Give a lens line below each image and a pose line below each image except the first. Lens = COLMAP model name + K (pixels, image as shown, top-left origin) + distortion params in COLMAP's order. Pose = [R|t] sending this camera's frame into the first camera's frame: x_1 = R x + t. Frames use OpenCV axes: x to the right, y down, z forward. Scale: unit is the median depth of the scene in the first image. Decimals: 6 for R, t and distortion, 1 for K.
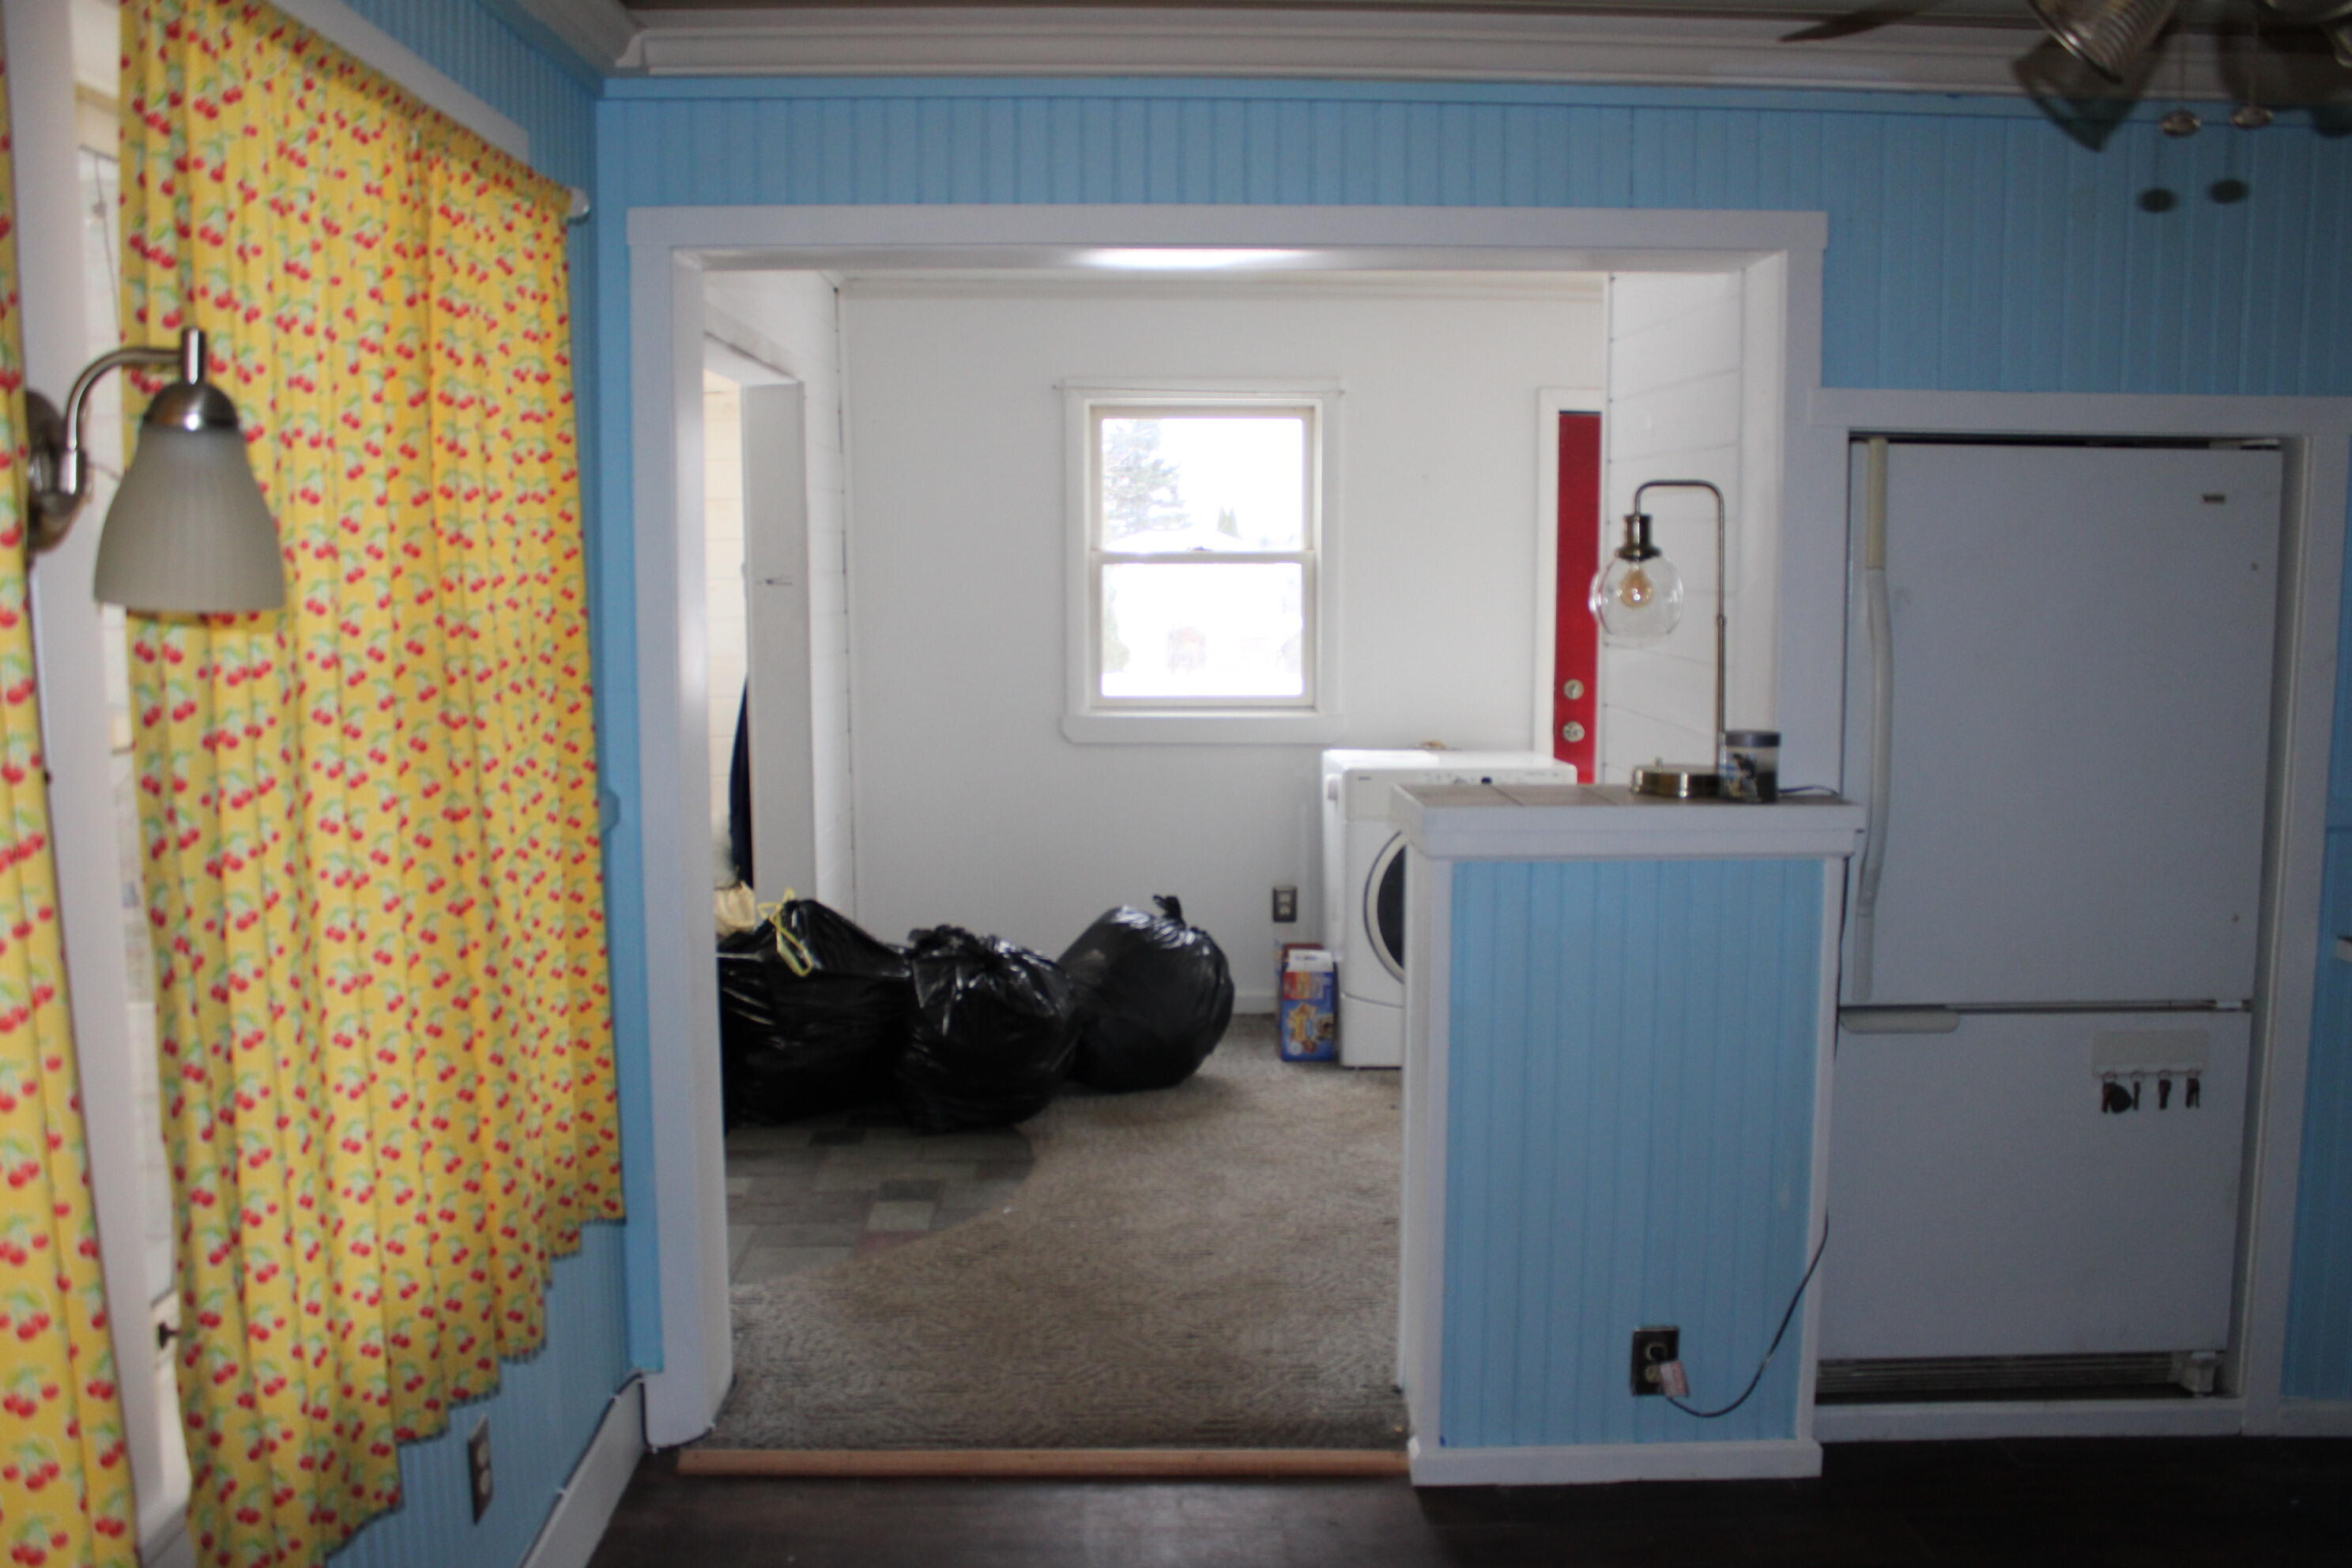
lens RADIAL K [[1991.3, 0, 1189.9], [0, 1991.3, 776.9], [0, 0, 1]] dist [-0.152508, 0.127153]
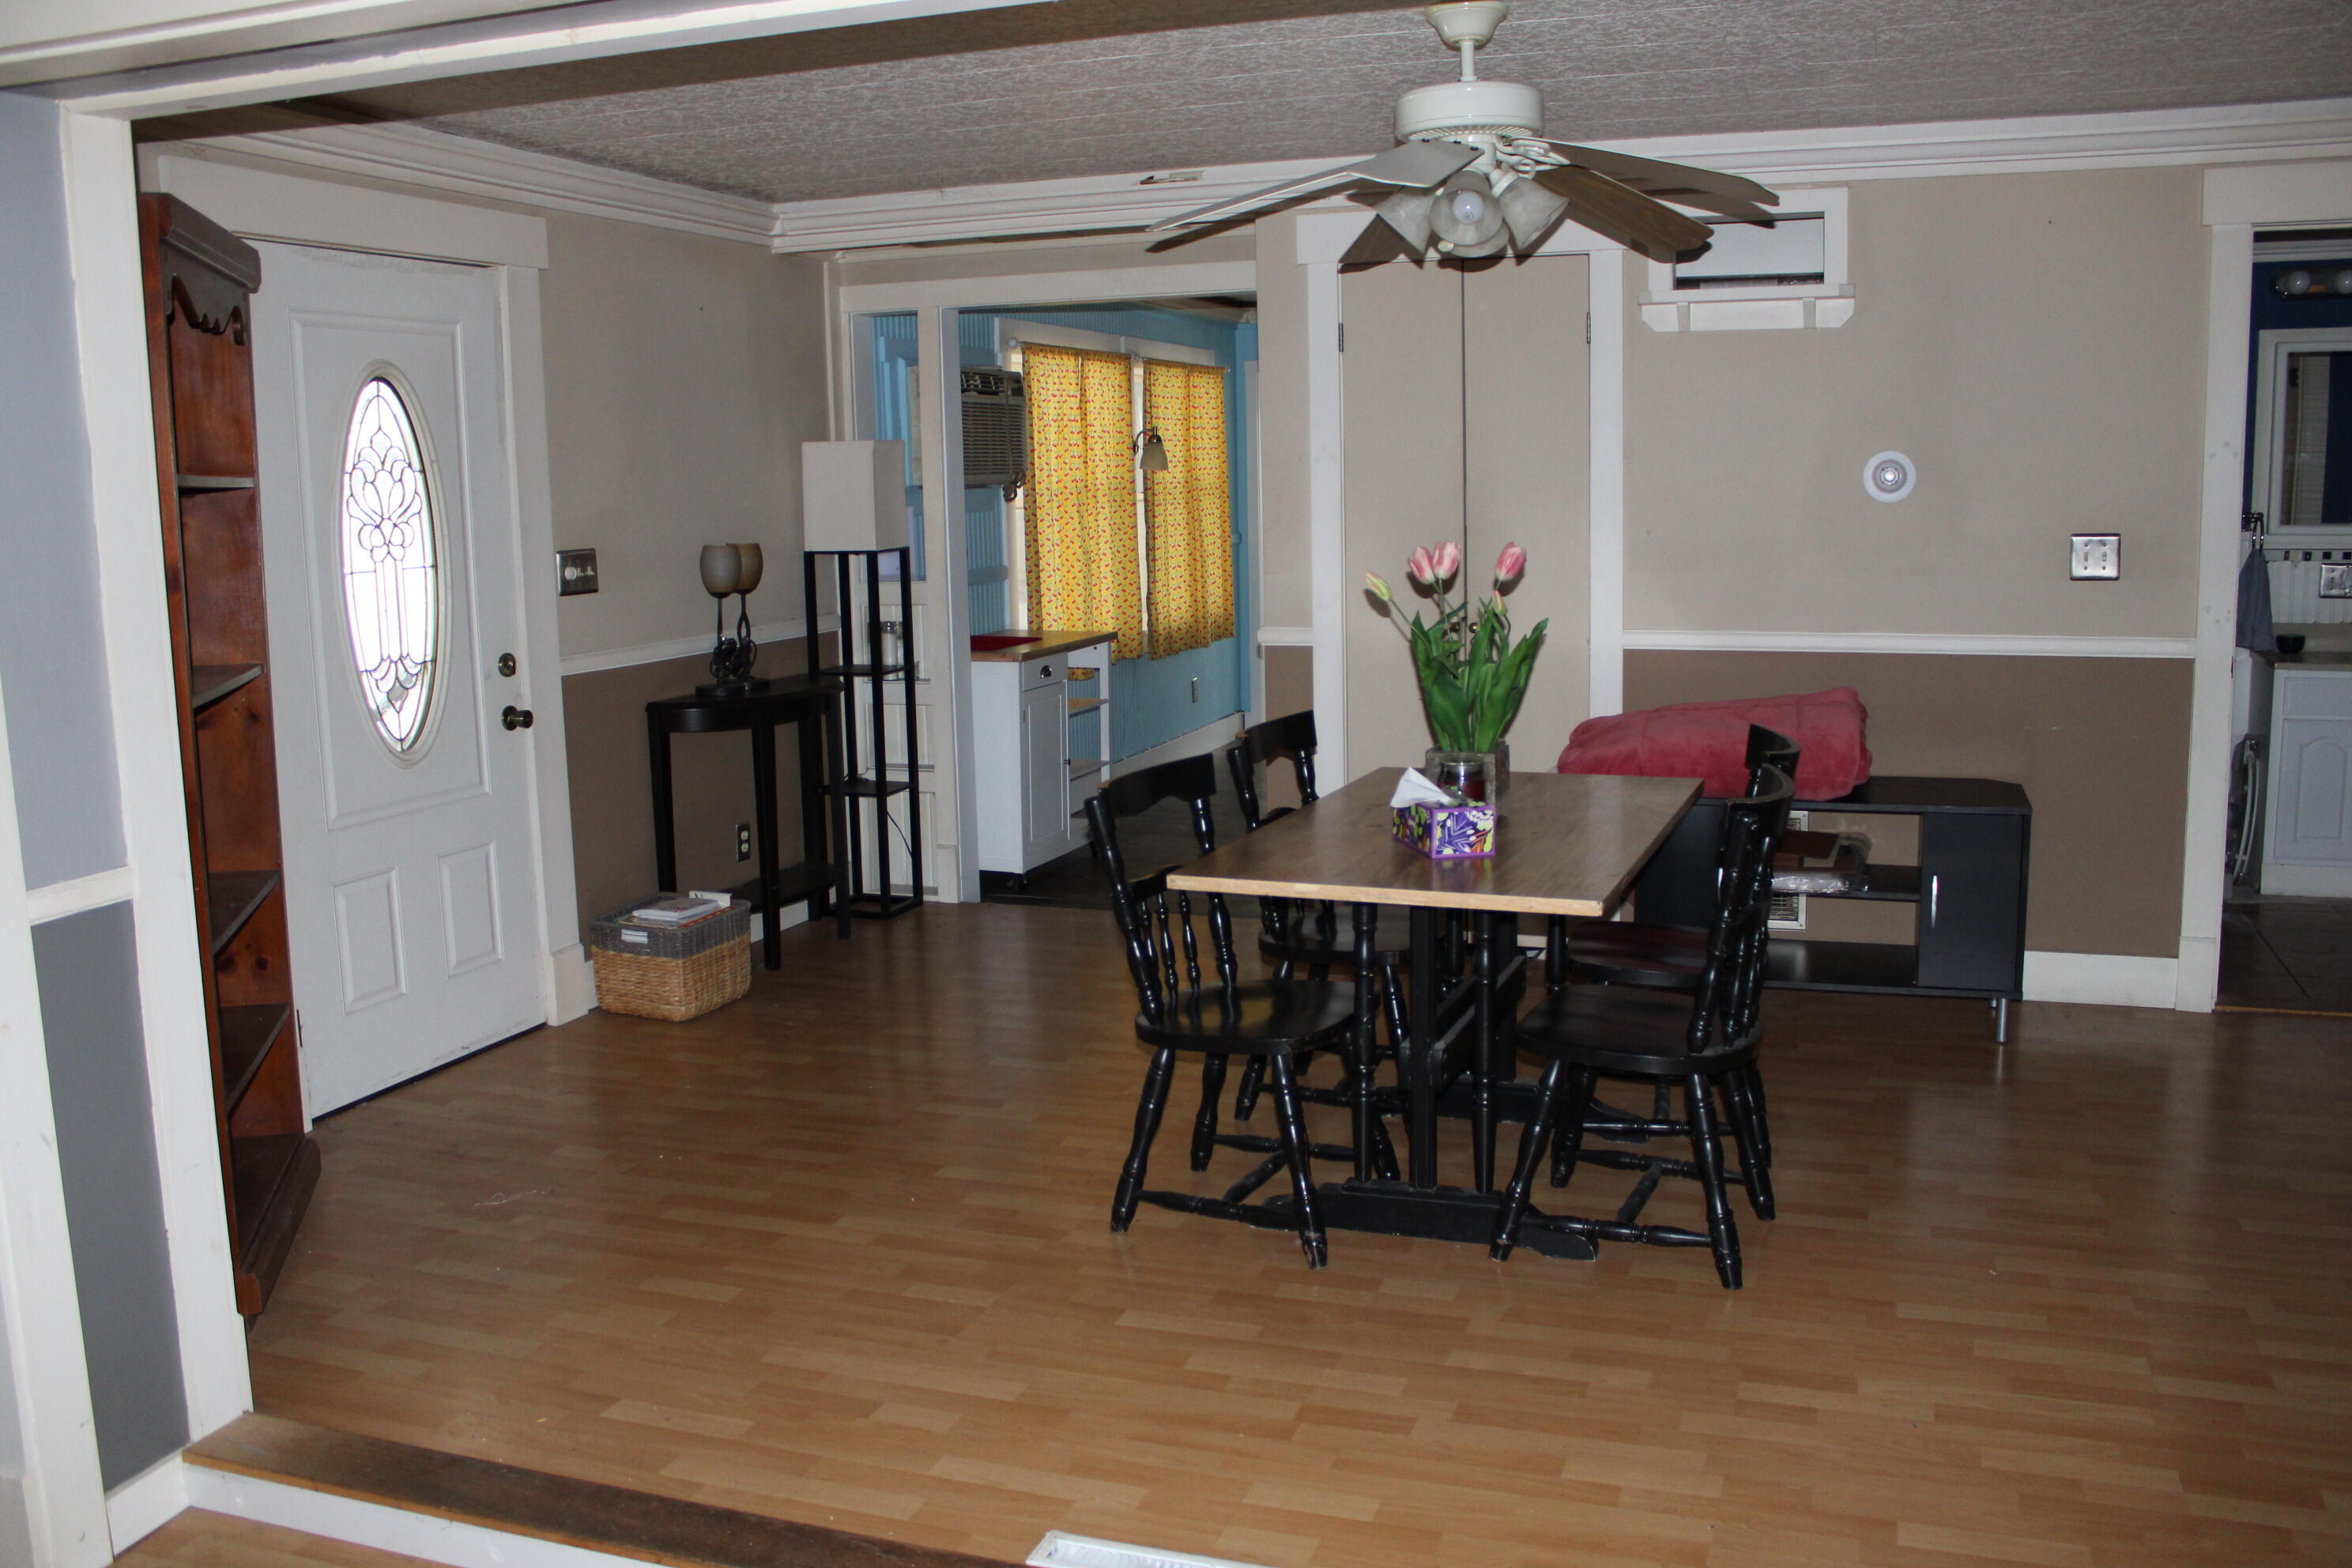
lens RADIAL K [[1991.3, 0, 1189.9], [0, 1991.3, 776.9], [0, 0, 1]] dist [-0.152508, 0.127153]
pose [[0.934847, 0.033323, -0.353483, 1.426800], [-0.019406, 0.998893, 0.042844, 0.472817], [0.354520, -0.033192, 0.934459, -3.761447]]
